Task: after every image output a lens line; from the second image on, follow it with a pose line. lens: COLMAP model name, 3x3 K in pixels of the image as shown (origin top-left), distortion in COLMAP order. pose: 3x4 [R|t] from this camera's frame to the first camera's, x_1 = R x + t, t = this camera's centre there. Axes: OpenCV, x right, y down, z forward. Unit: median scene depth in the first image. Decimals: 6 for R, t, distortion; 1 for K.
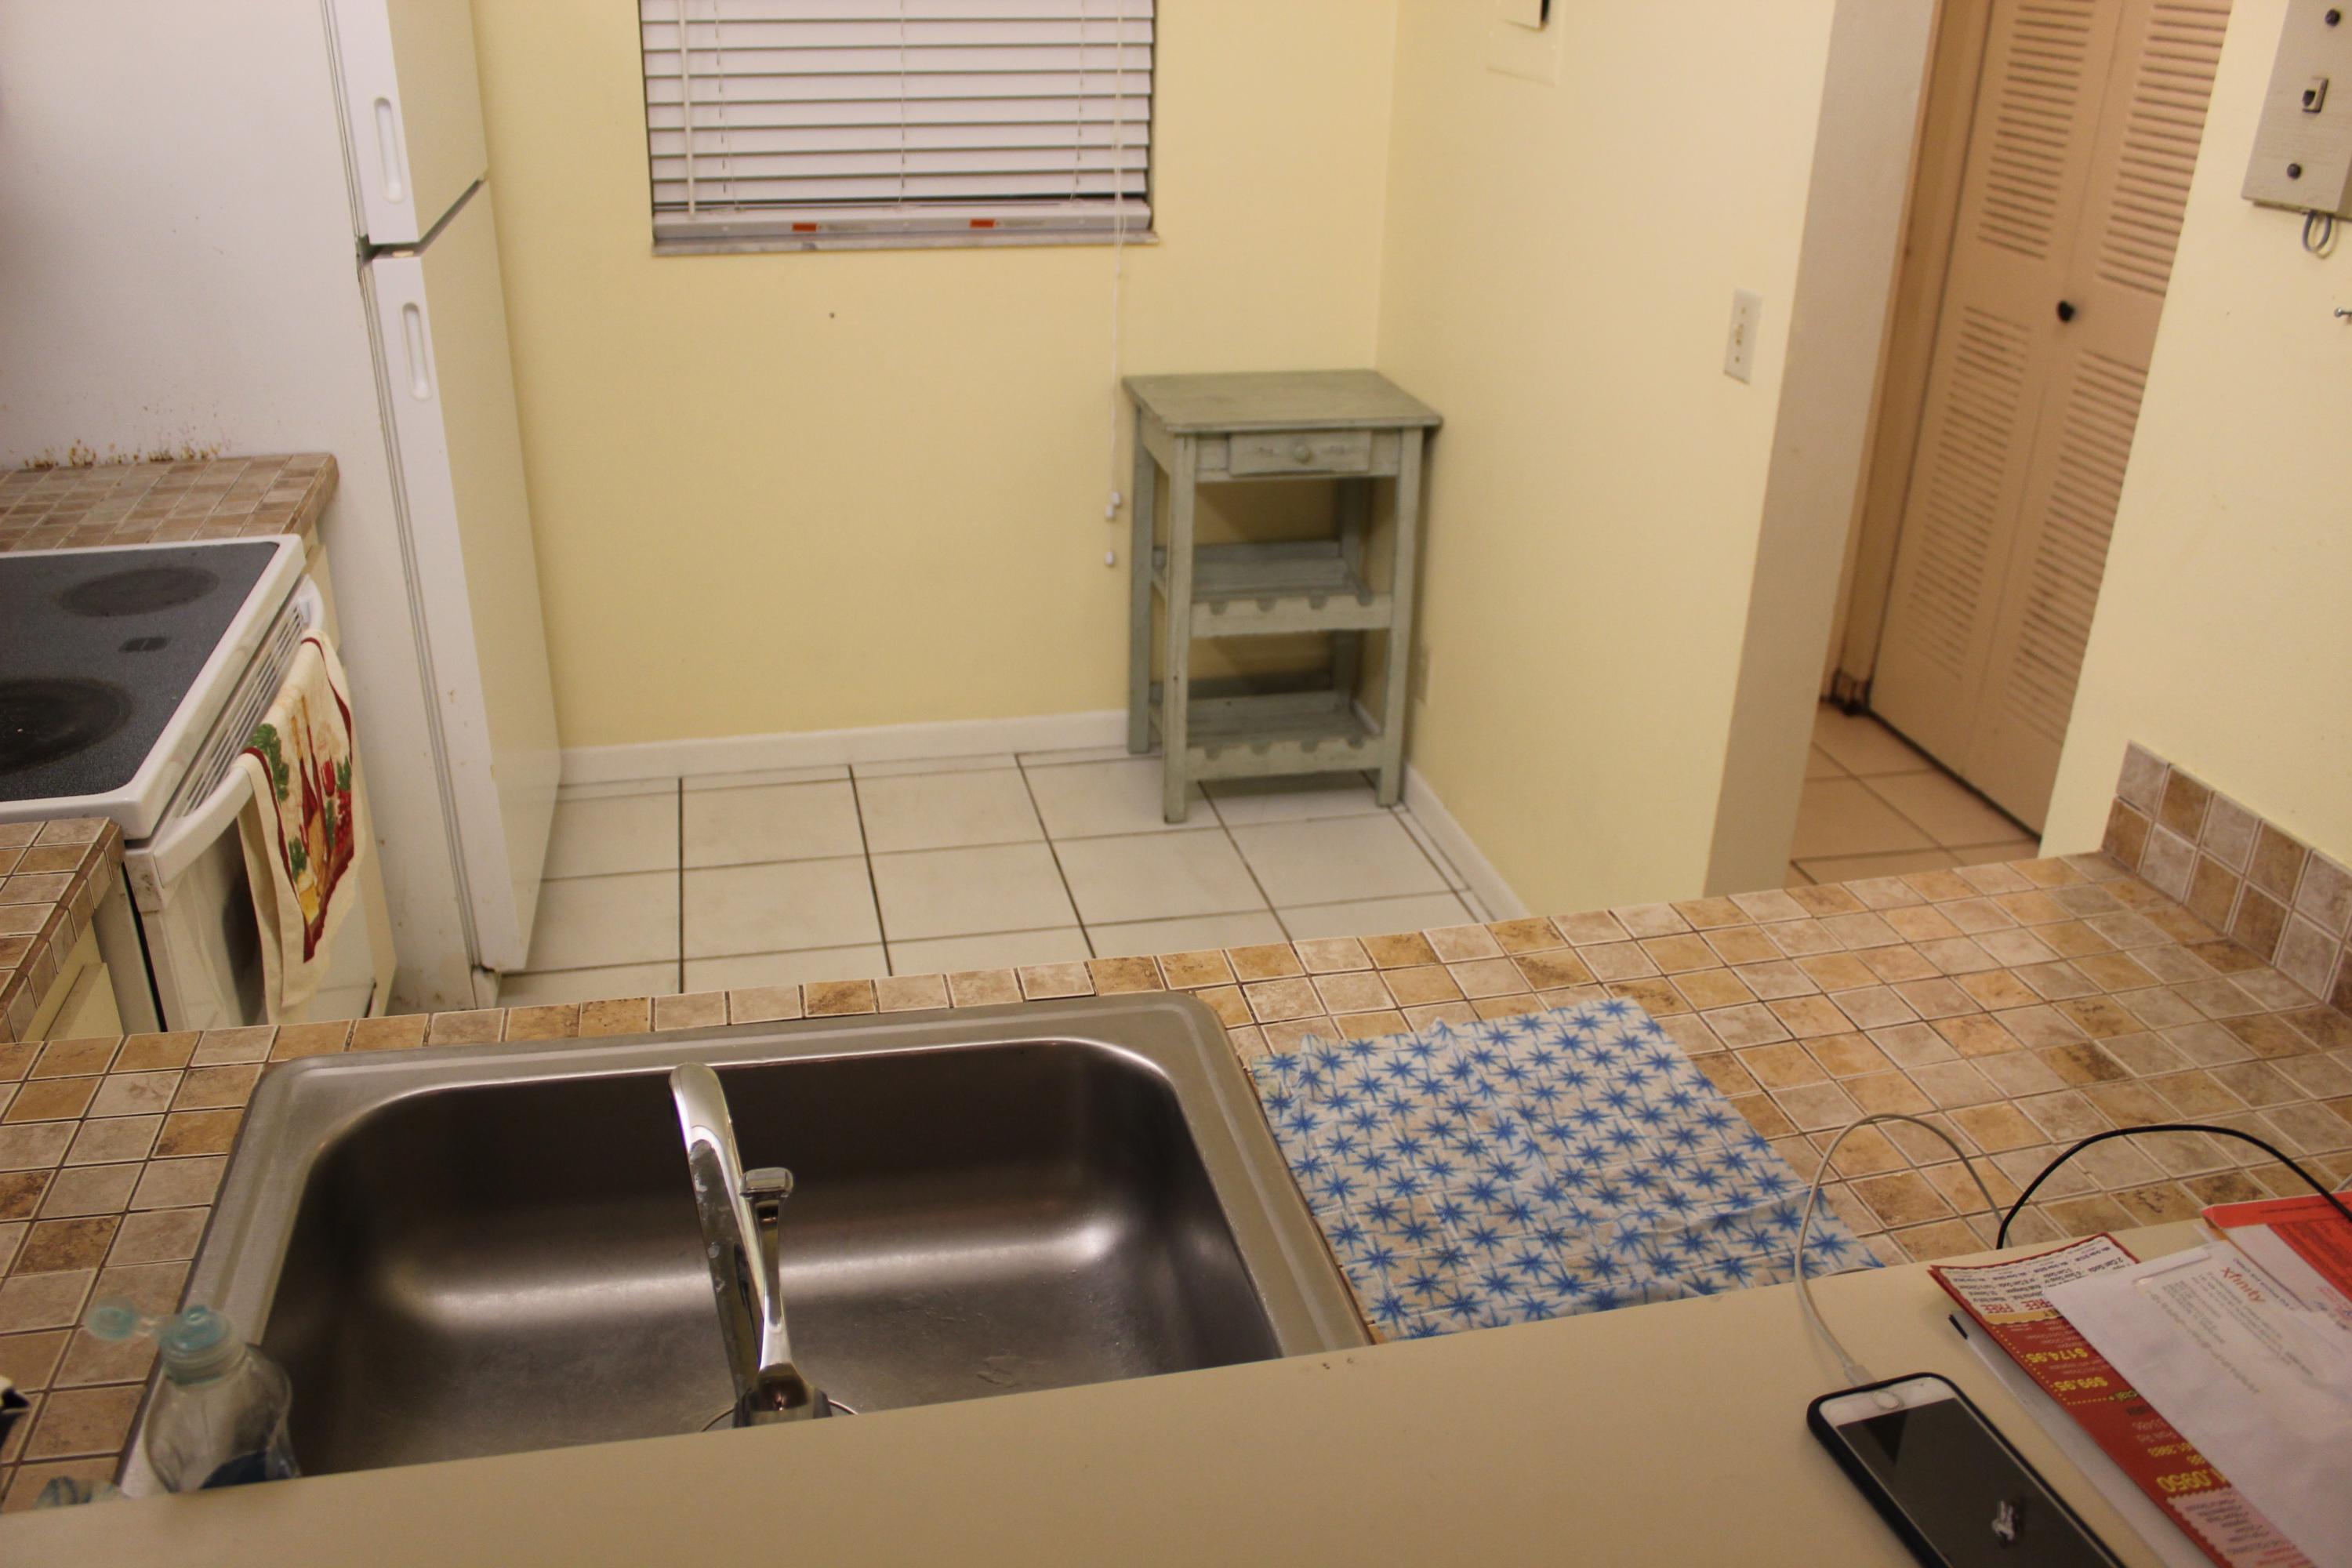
lens RADIAL K [[1940.9, 0, 1176.0], [0, 1940.9, 784.0], [0, 0, 1]] dist [-0.172256, 0.150509]
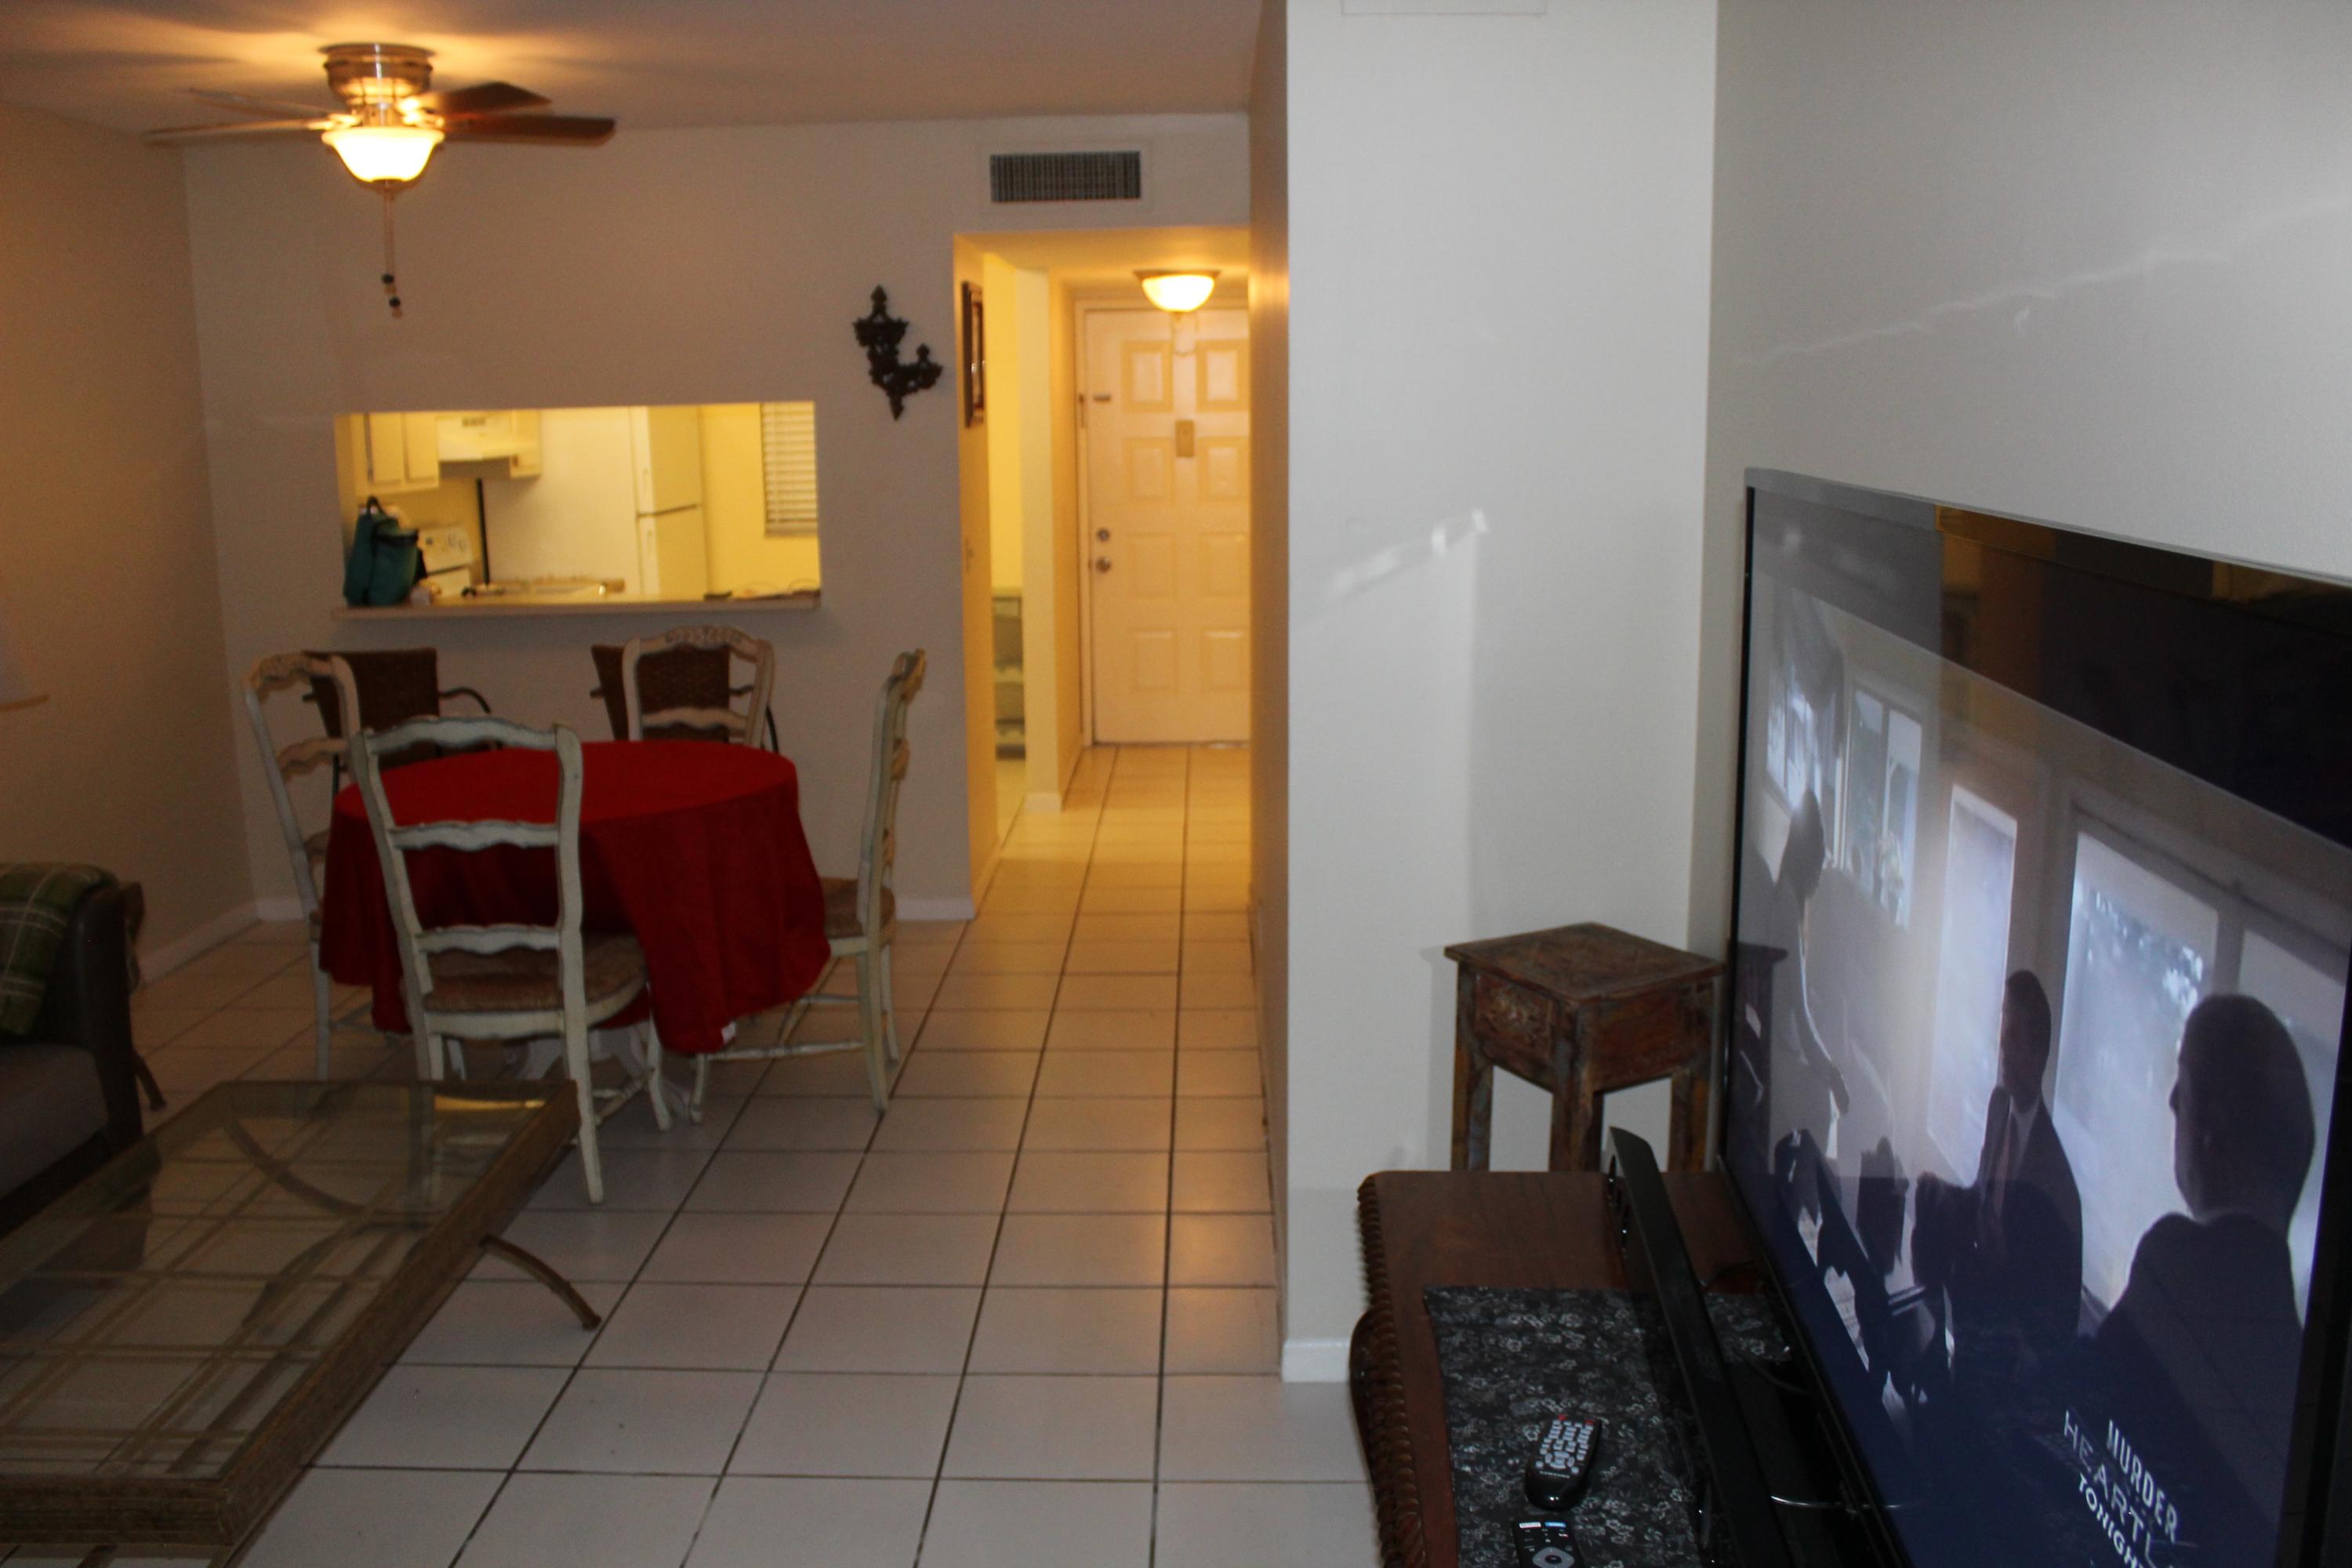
lens RADIAL K [[1940.9, 0, 1176.0], [0, 1940.9, 784.0], [0, 0, 1]] dist [-0.172256, 0.150509]
pose [[0.970993, 0.011400, -0.238835, 0.886532], [-0.068766, 0.969976, -0.233276, 0.614225], [0.229005, 0.242933, 0.942624, -1.263429]]
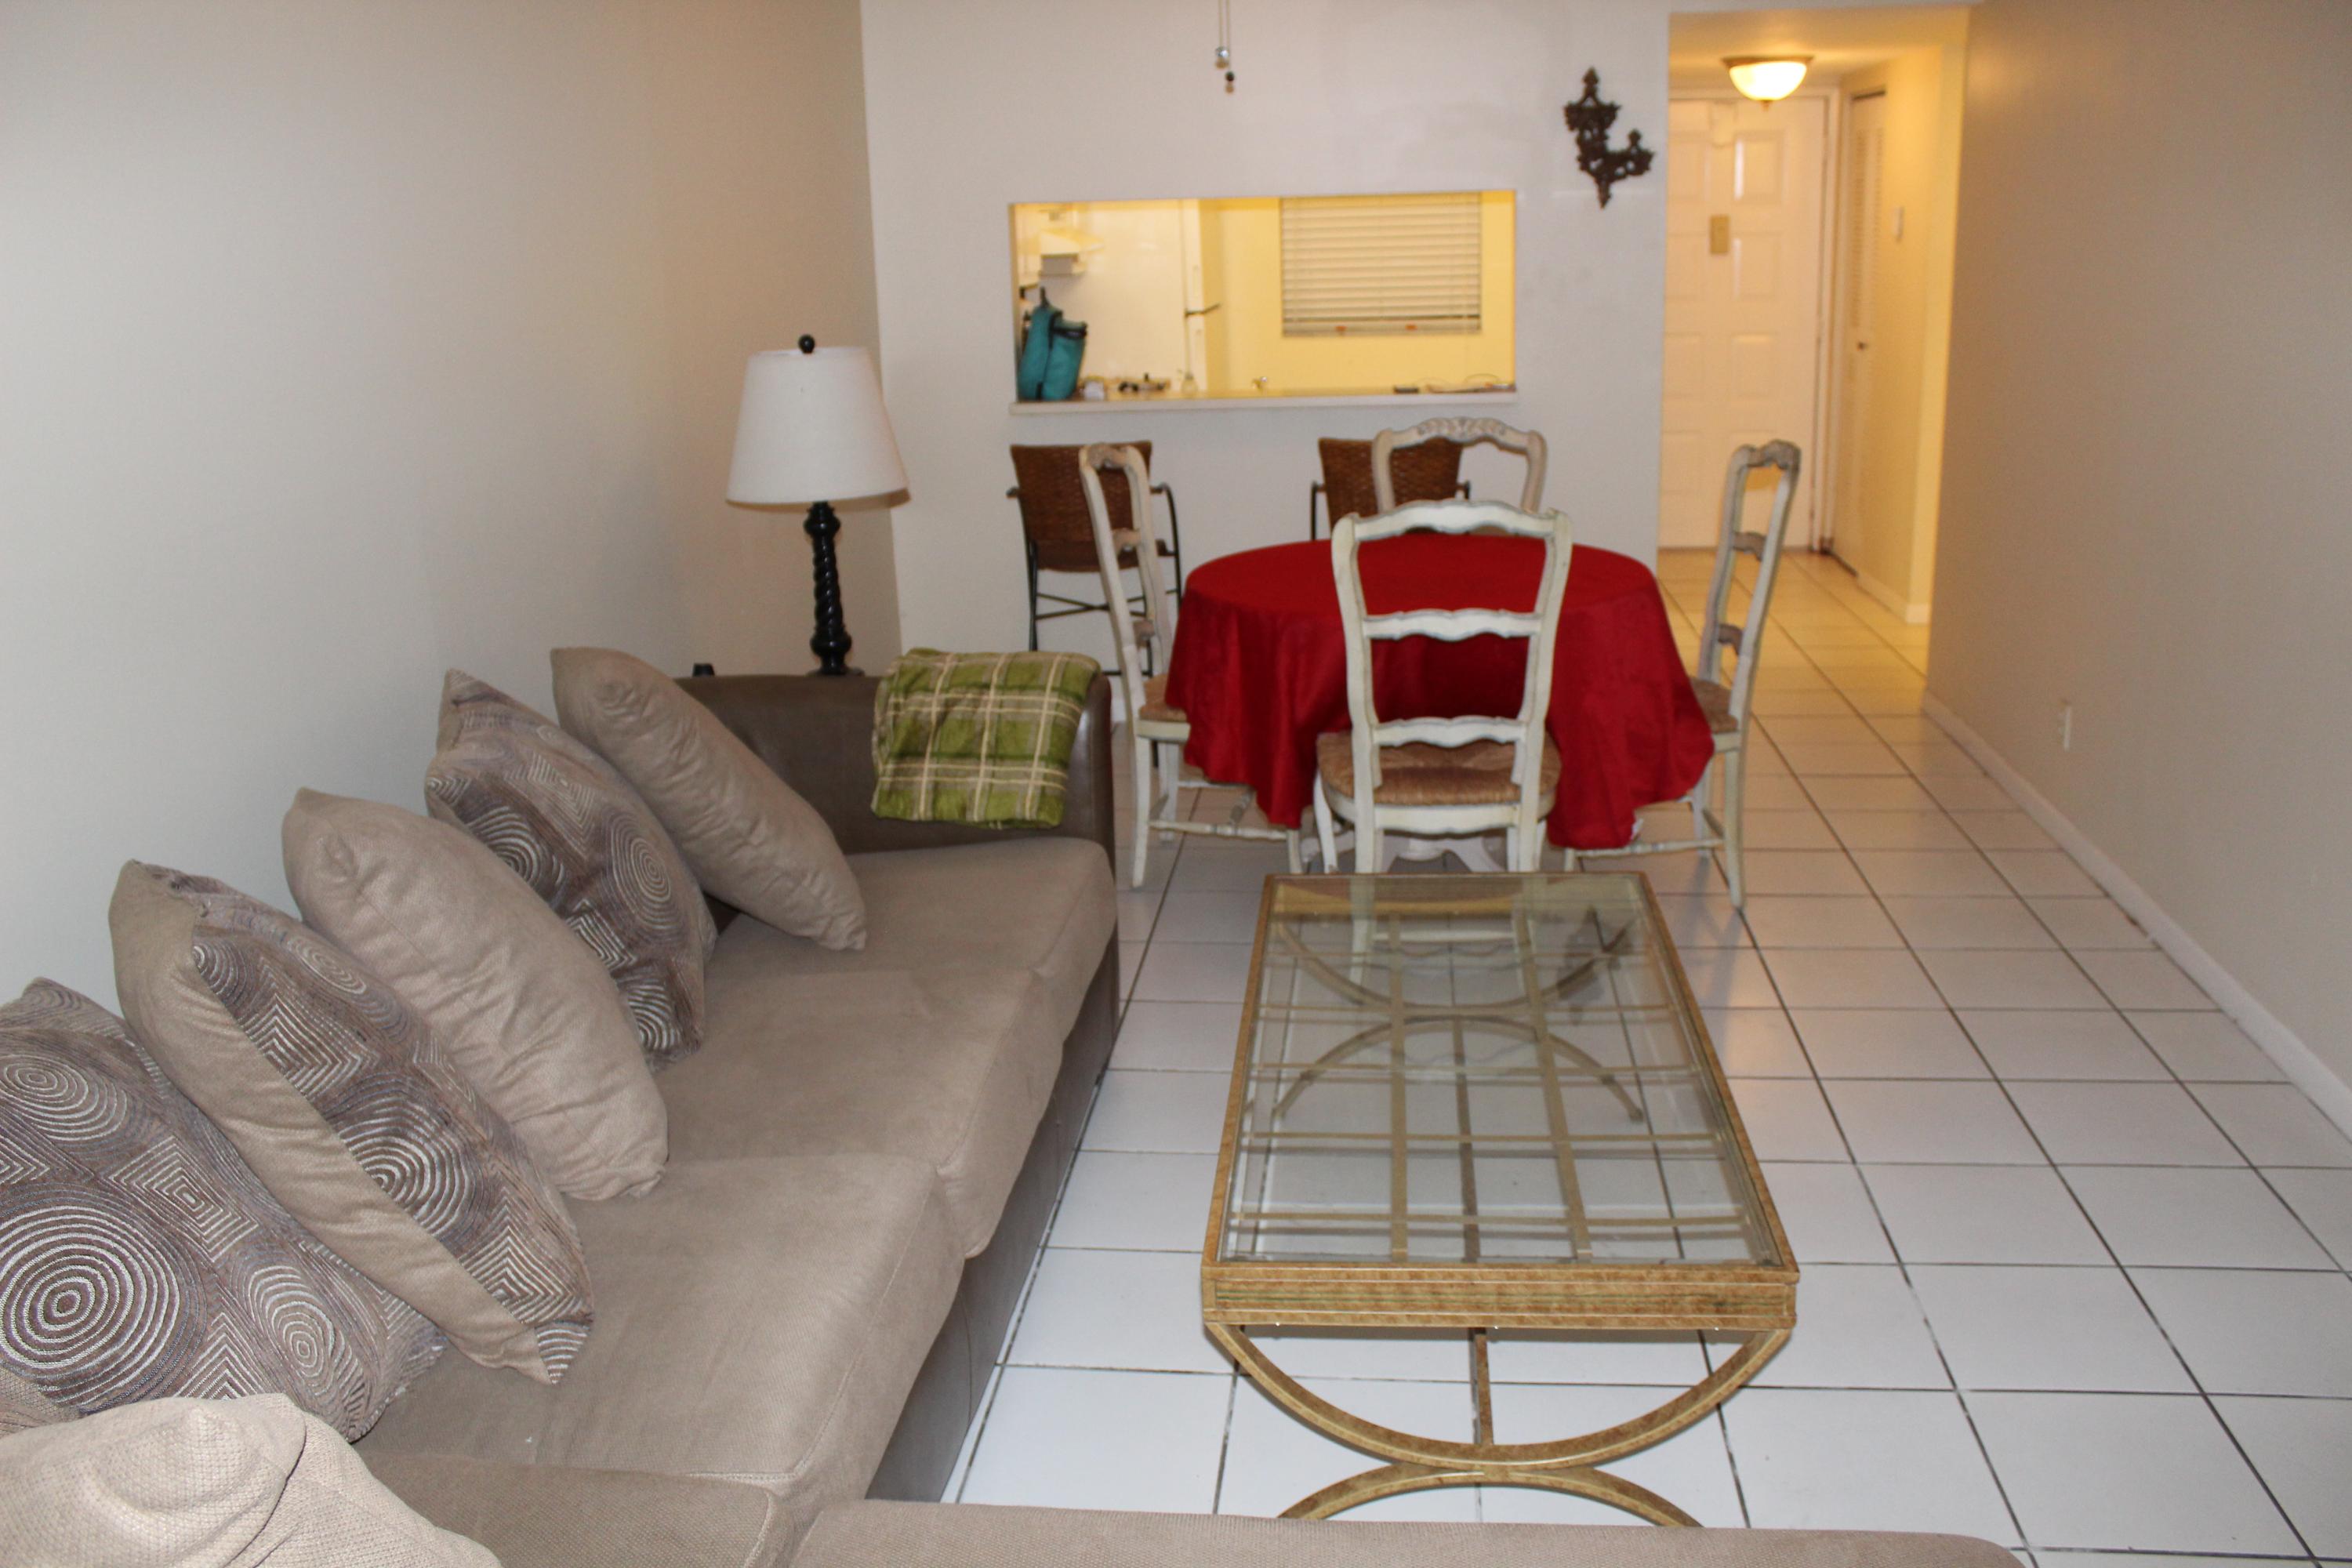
lens RADIAL K [[1940.9, 0, 1176.0], [0, 1940.9, 784.0], [0, 0, 1]] dist [-0.172256, 0.150509]
pose [[0.940266, 0.041545, -0.337896, 0.483316], [-0.090928, 0.987116, -0.131656, 0.657464], [0.328073, 0.154516, 0.931930, -1.357055]]
